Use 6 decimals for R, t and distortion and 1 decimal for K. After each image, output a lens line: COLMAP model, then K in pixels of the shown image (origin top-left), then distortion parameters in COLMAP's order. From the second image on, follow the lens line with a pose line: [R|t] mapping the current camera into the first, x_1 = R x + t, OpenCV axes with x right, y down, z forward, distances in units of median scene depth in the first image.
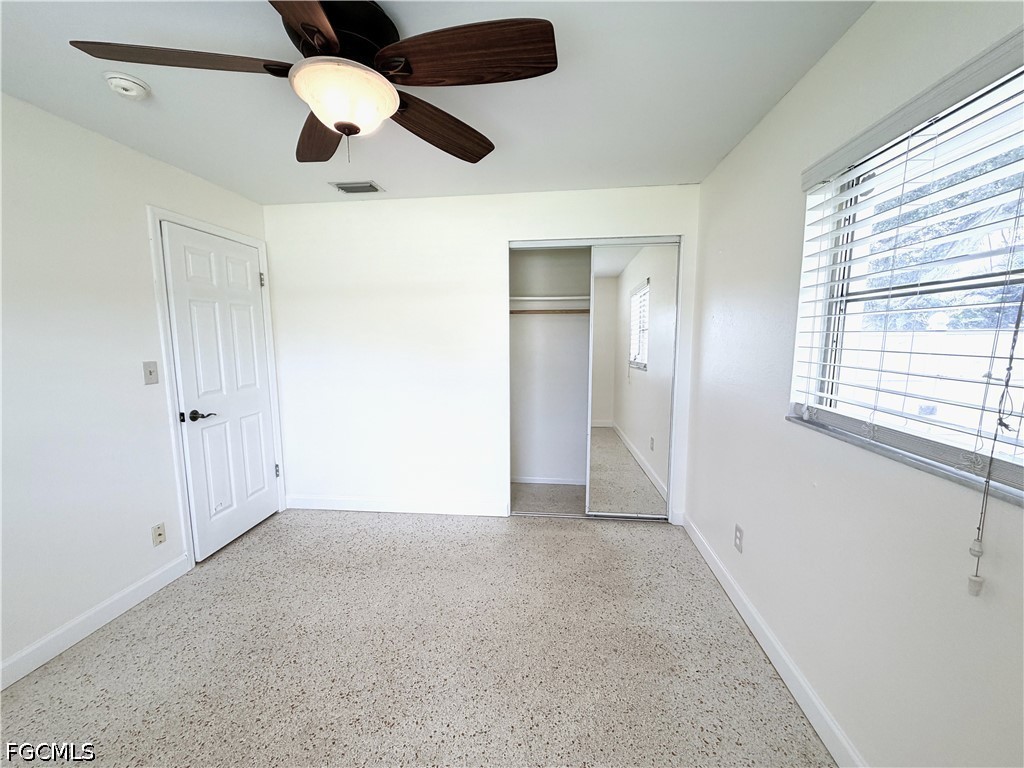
lens RADIAL K [[407.3, 0, 507.6], [0, 407.3, 383.9], [0, 0, 1]] dist [0.000861, 0.000492]
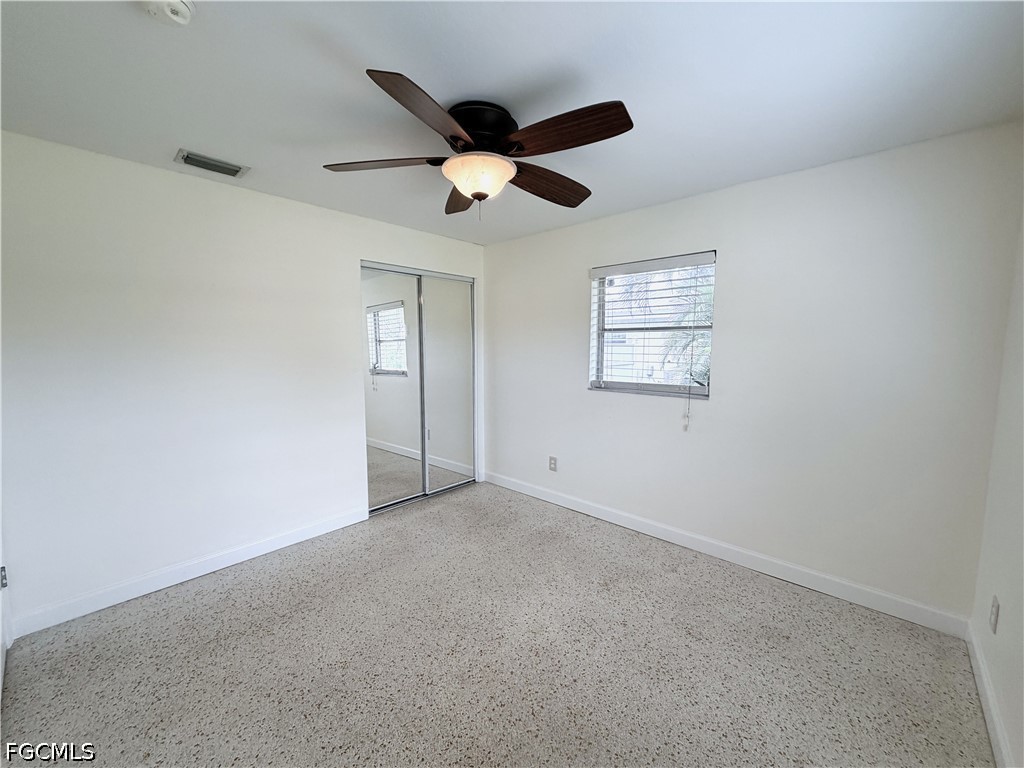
lens RADIAL K [[407.3, 0, 508.1], [0, 407.3, 382.6], [0, 0, 1]] dist [0.000861, 0.000492]
pose [[0.591538, -0.063562, 0.803767, -0.911479], [0.092186, 0.995682, 0.010893, -0.003898], [-0.800989, 0.067653, 0.594844, 0.093728]]
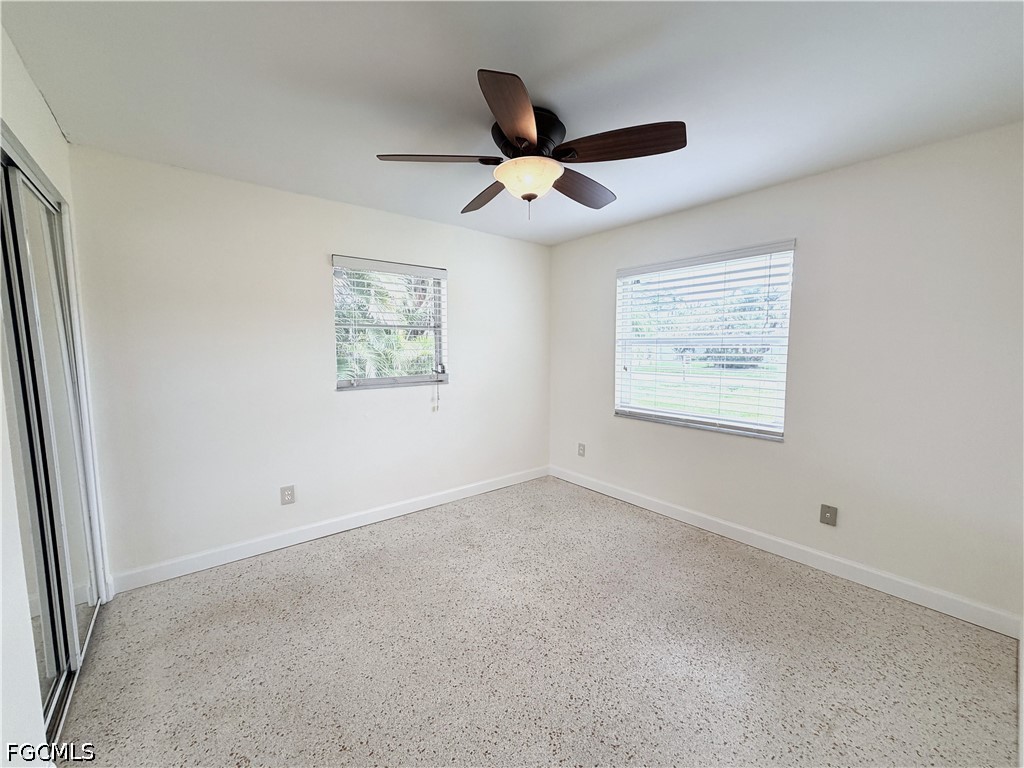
lens RADIAL K [[407.3, 0, 509.7], [0, 407.3, 386.0], [0, 0, 1]] dist [0.000861, 0.000492]
pose [[-0.714795, -0.056325, 0.697062, -0.854035], [0.094589, 0.979805, 0.176167, -0.137276], [-0.692907, 0.191858, -0.695032, 1.339378]]
